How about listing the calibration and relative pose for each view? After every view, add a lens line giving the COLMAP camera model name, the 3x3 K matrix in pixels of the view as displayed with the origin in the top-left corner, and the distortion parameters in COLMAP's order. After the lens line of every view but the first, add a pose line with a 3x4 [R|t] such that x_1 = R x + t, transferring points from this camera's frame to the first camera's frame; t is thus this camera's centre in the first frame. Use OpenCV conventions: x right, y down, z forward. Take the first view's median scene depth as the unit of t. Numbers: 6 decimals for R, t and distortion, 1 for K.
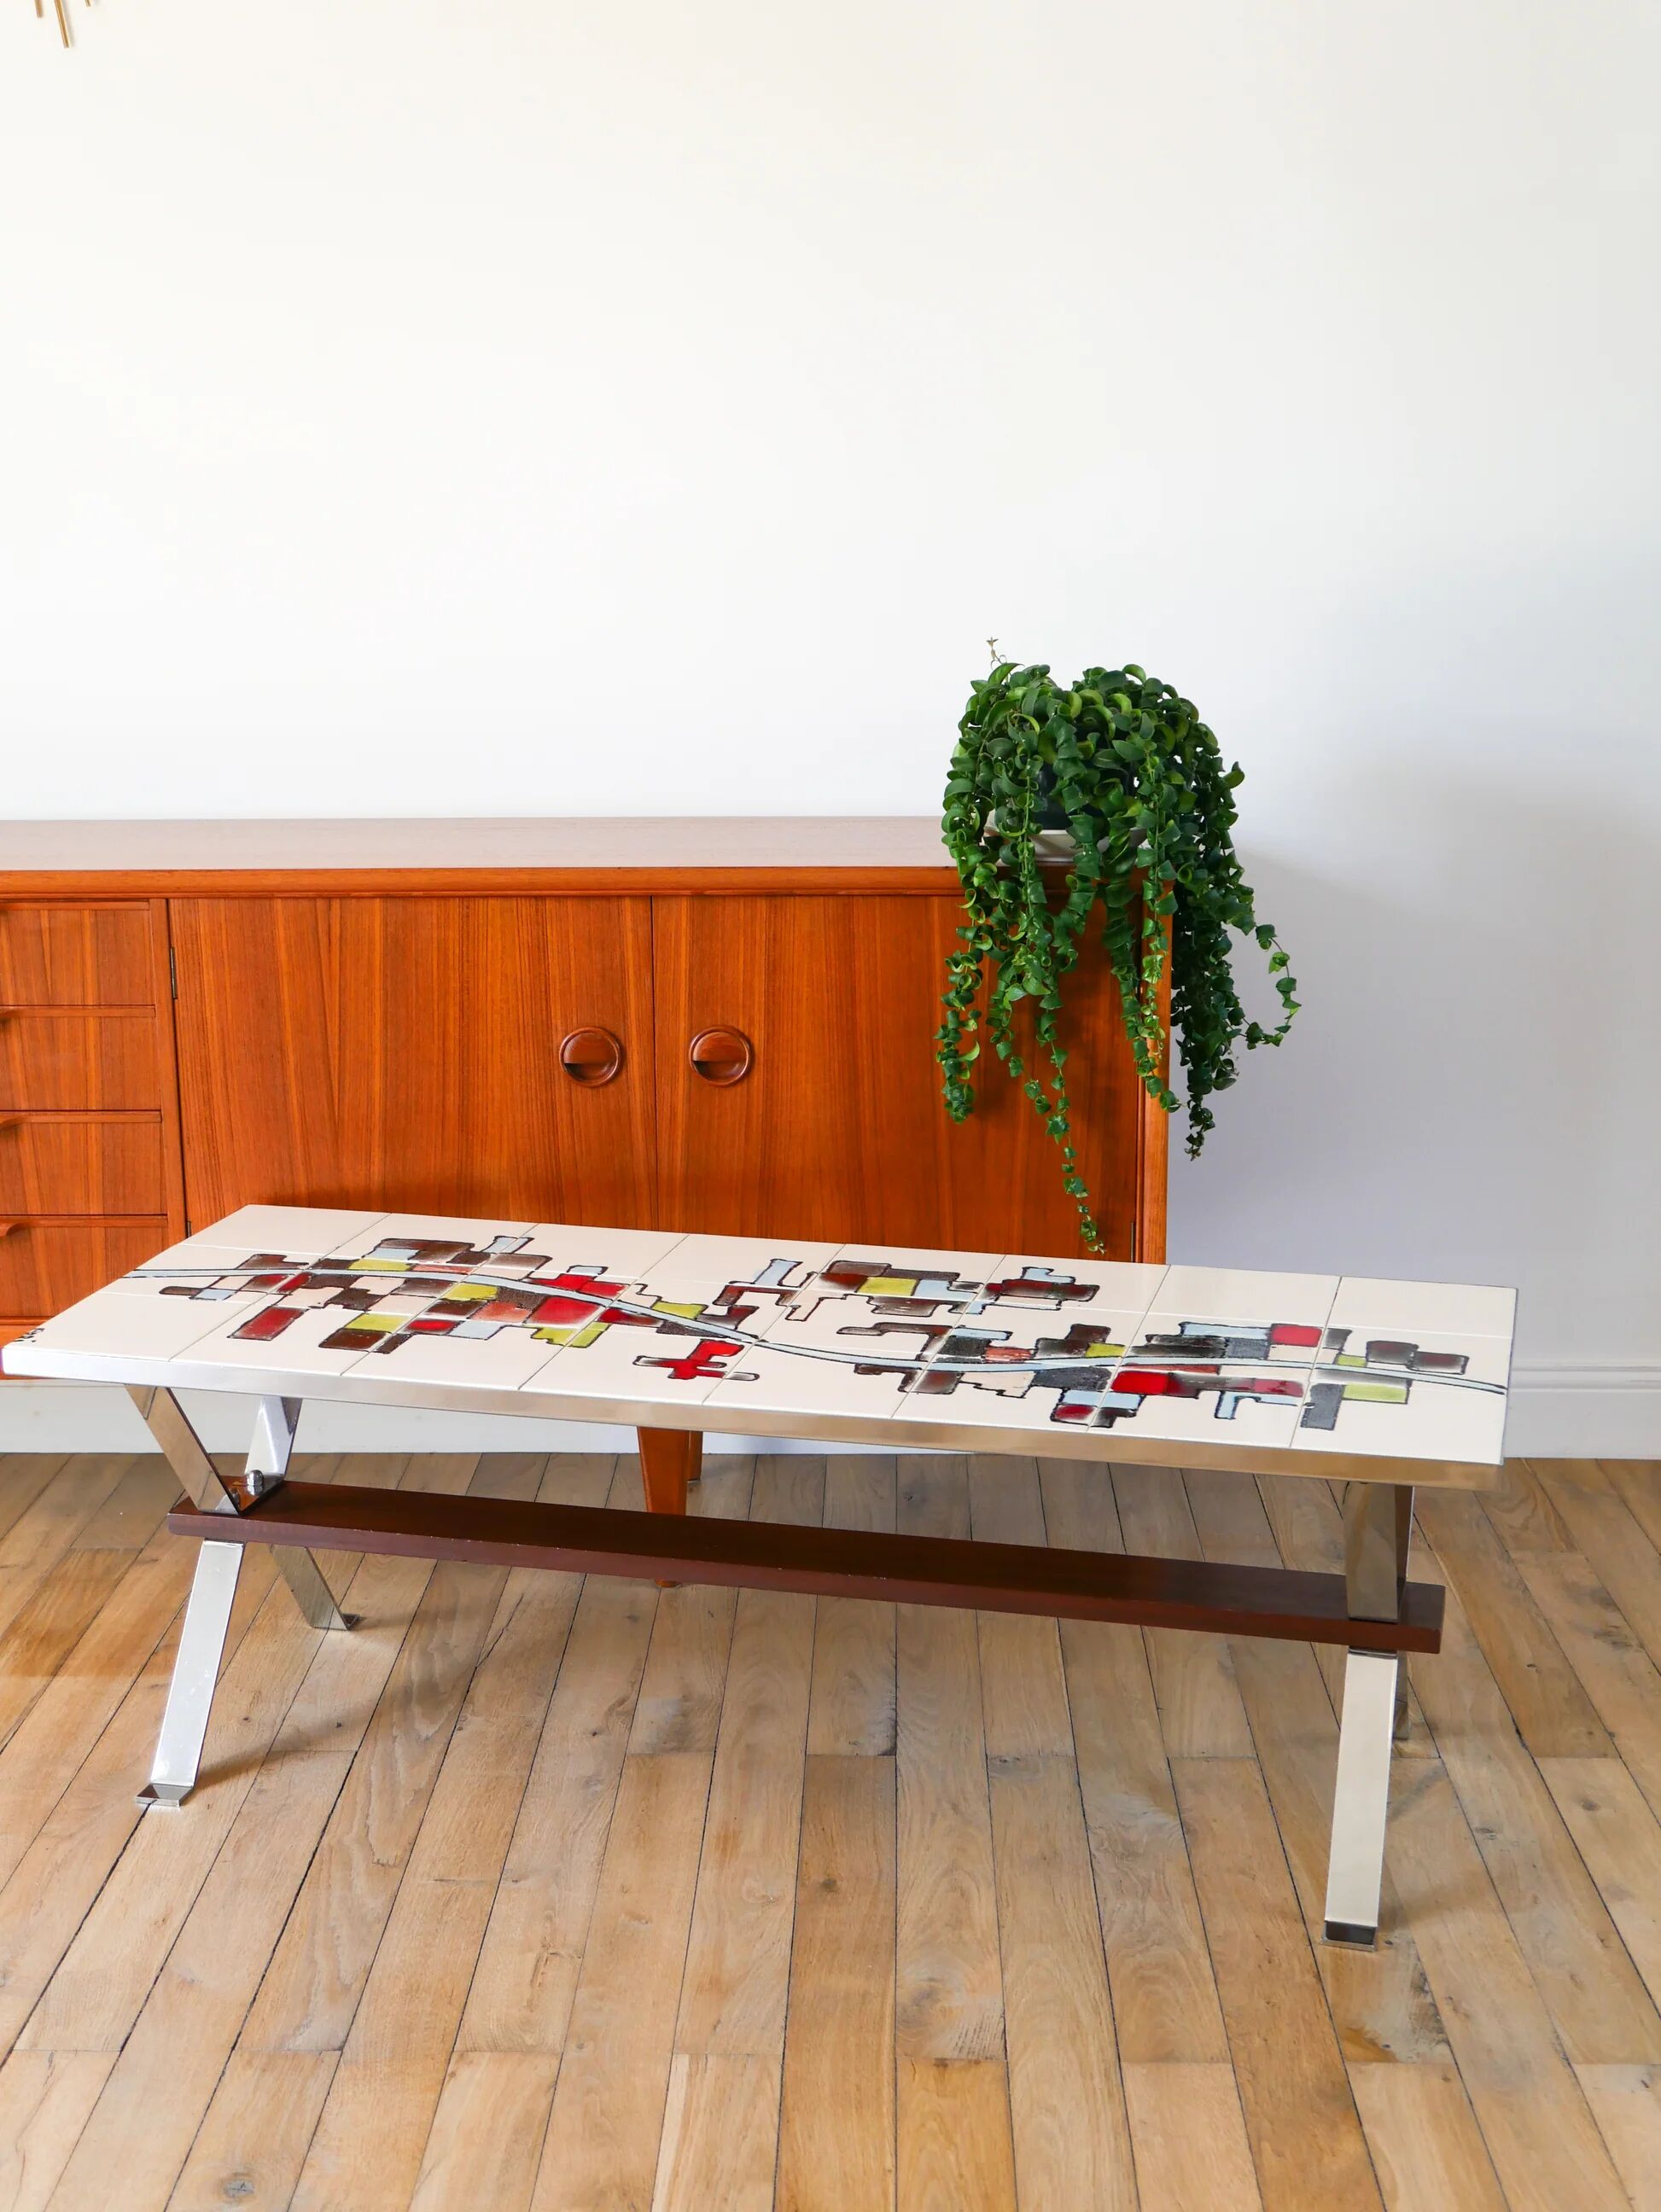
lens RADIAL K [[2841.5, 0, 830.5], [0, 2841.5, 1106.0], [0, 0, 1]] dist [0.021023, -0.037801]
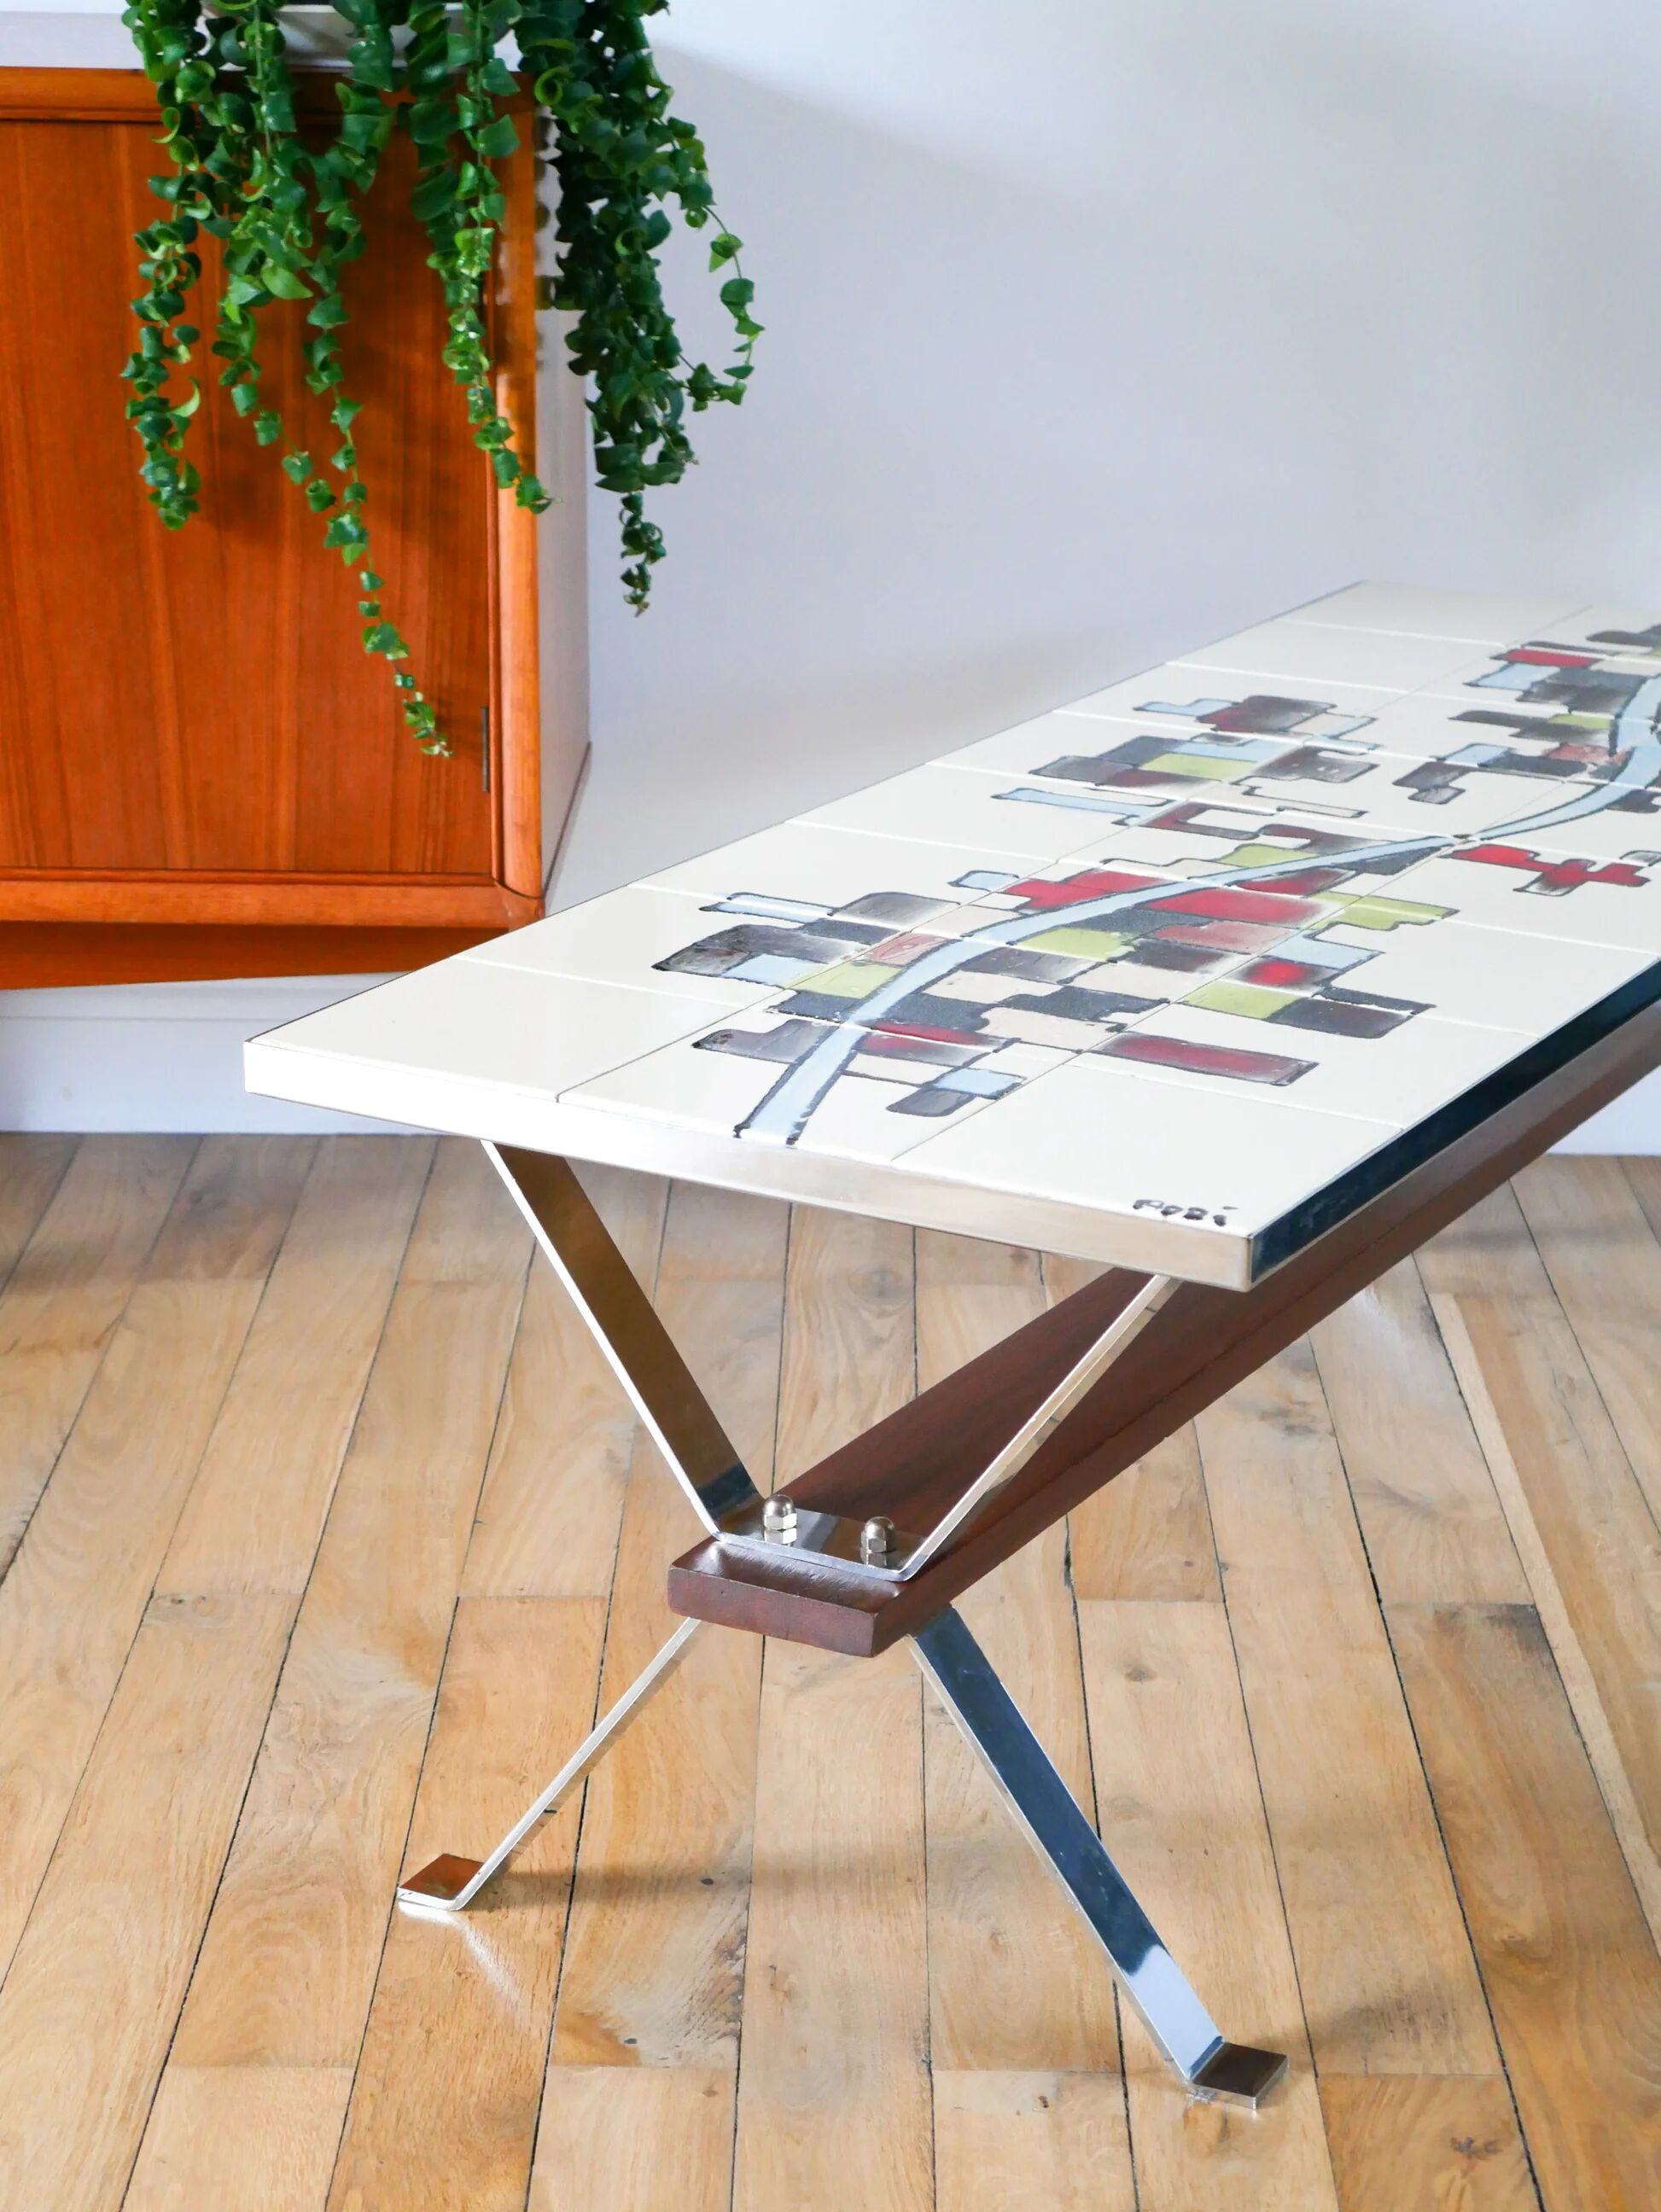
lens RADIAL K [[4651.3, 0, 830.5], [0, 4651.3, 1106.0], [0, 0, 1]] dist [0.089114, 0.422327]
pose [[0.999828, 0.009323, 0.016027, 0.171004], [-0.010585, 0.996697, 0.080518, 0.046992], [-0.015223, -0.080674, 0.996624, 0.043498]]
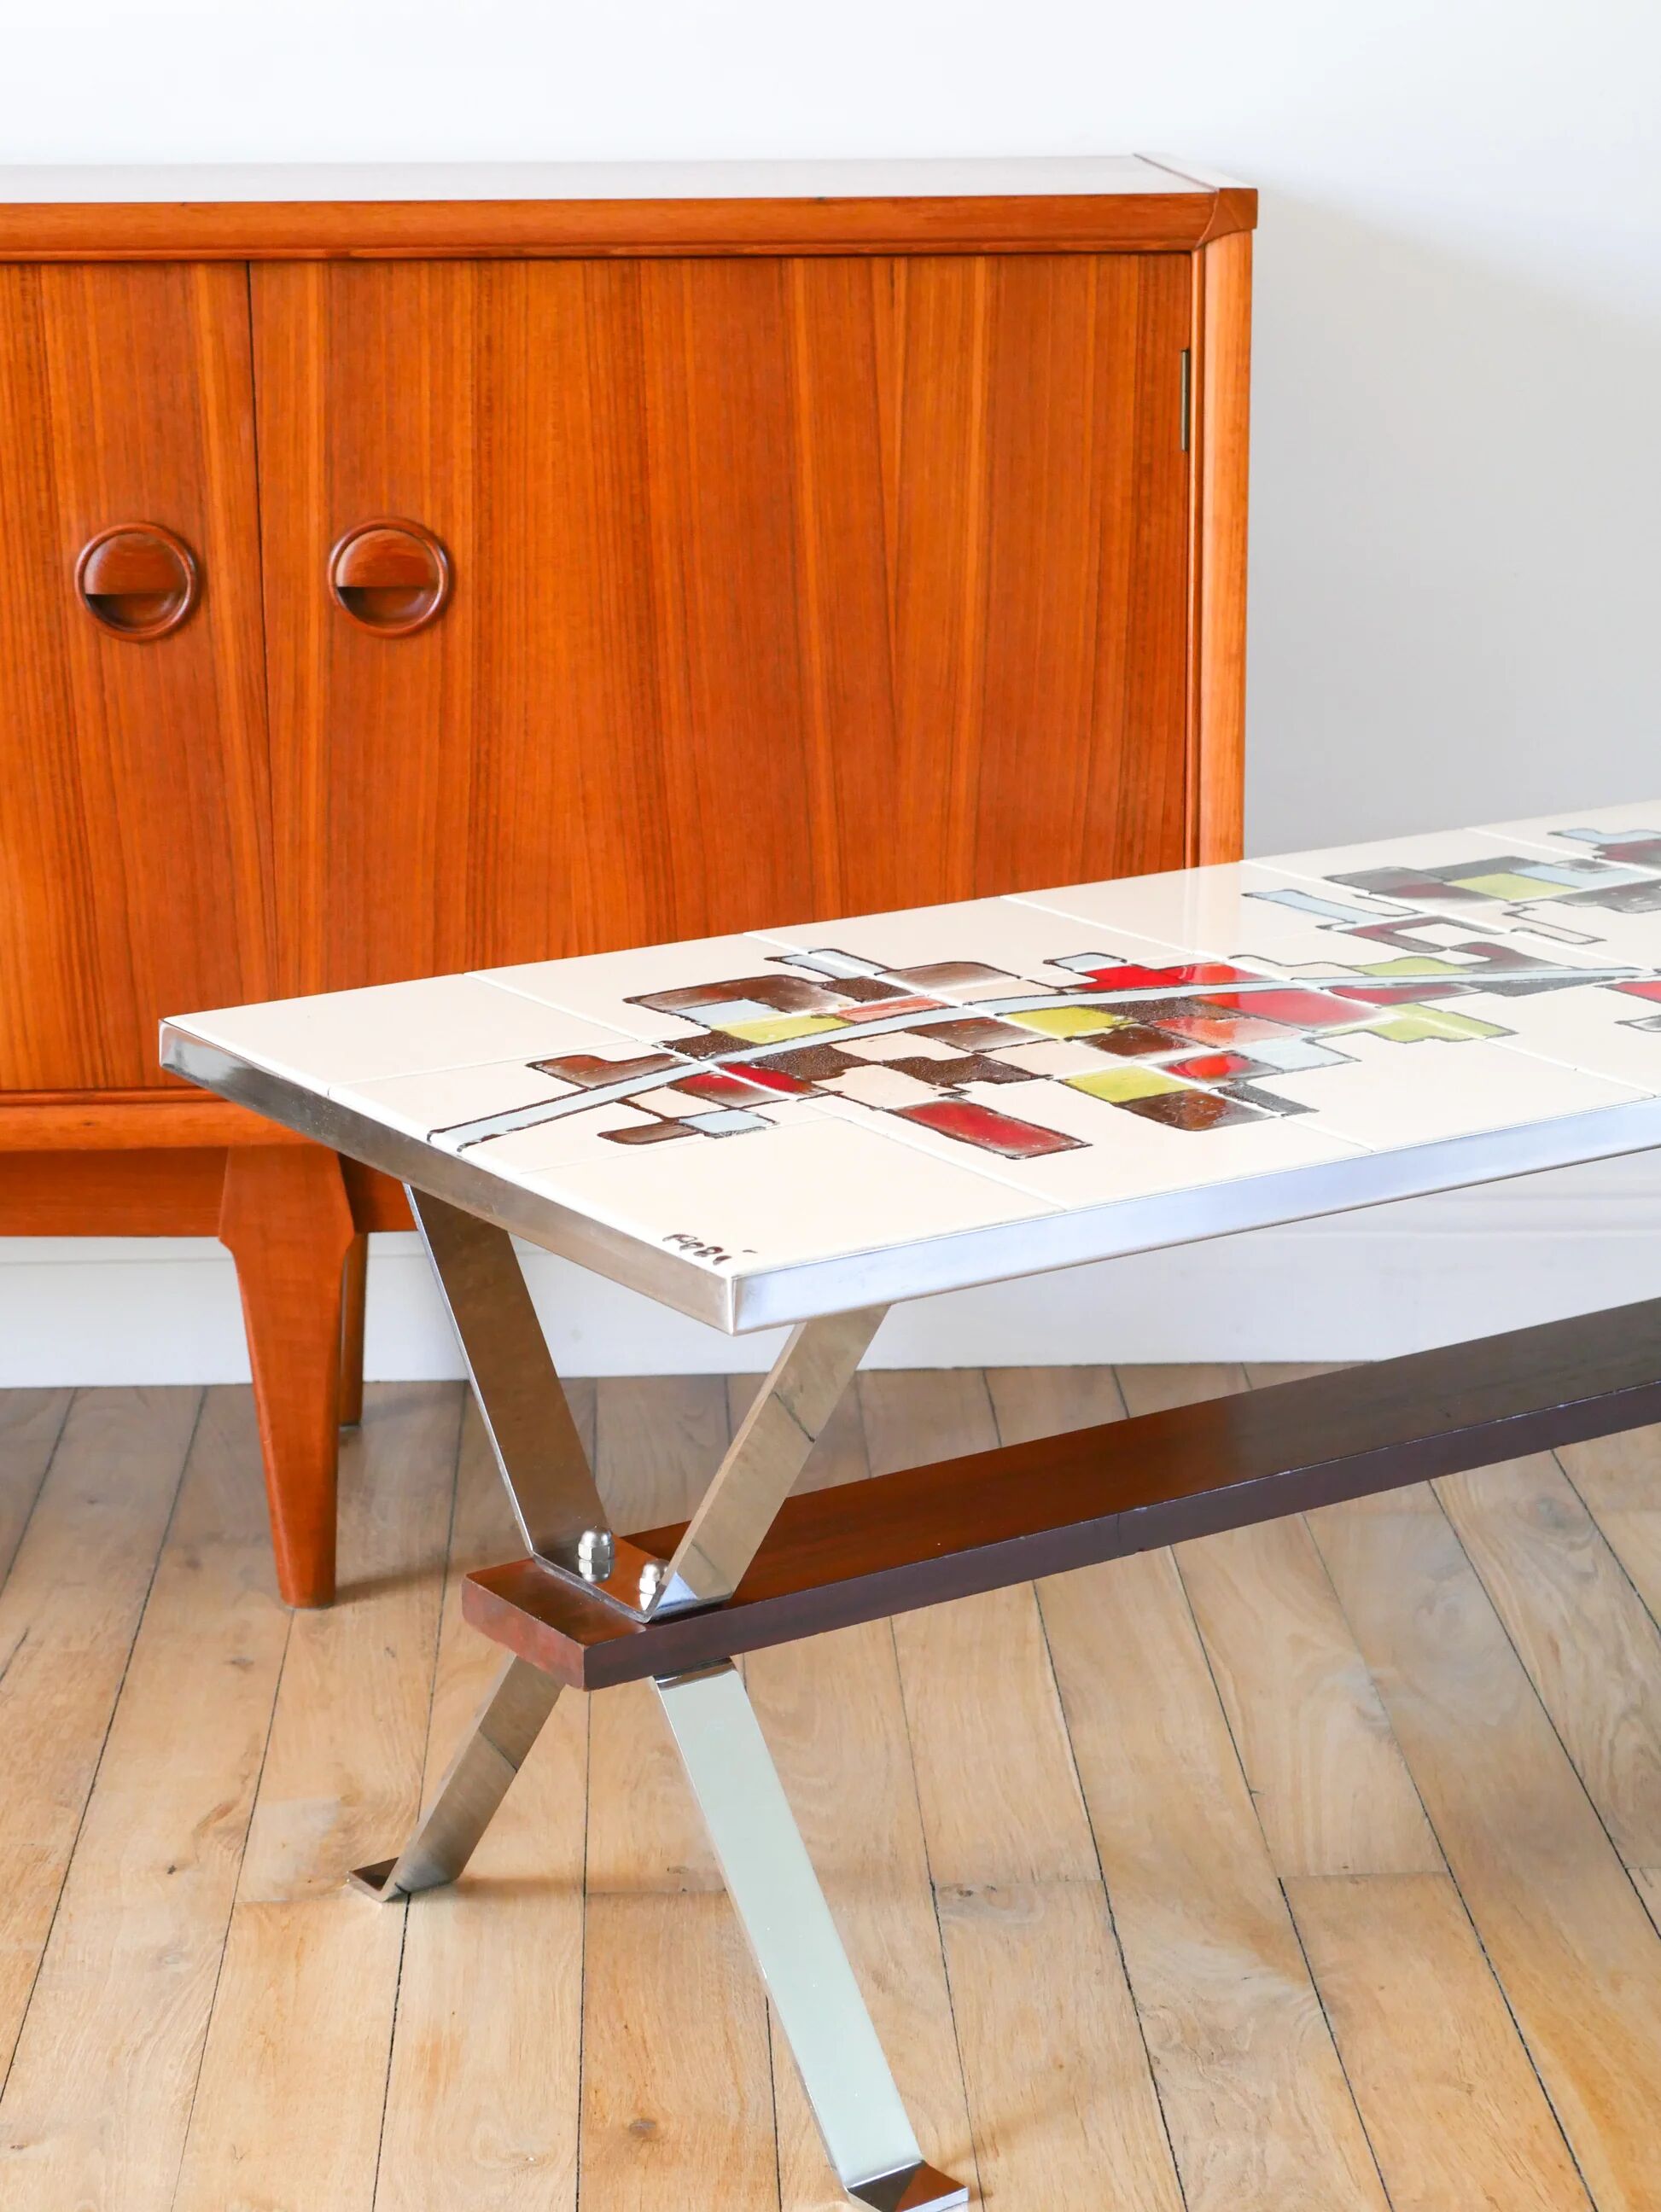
lens RADIAL K [[4651.3, 0, 830.5], [0, 4651.3, 1106.0], [0, 0, 1]] dist [0.089114, 0.422327]
pose [[0.997883, -0.018942, 0.062223, -0.013634], [0.017319, 0.999498, 0.026514, 0.060530], [-0.062694, -0.025380, 0.997710, 0.147257]]
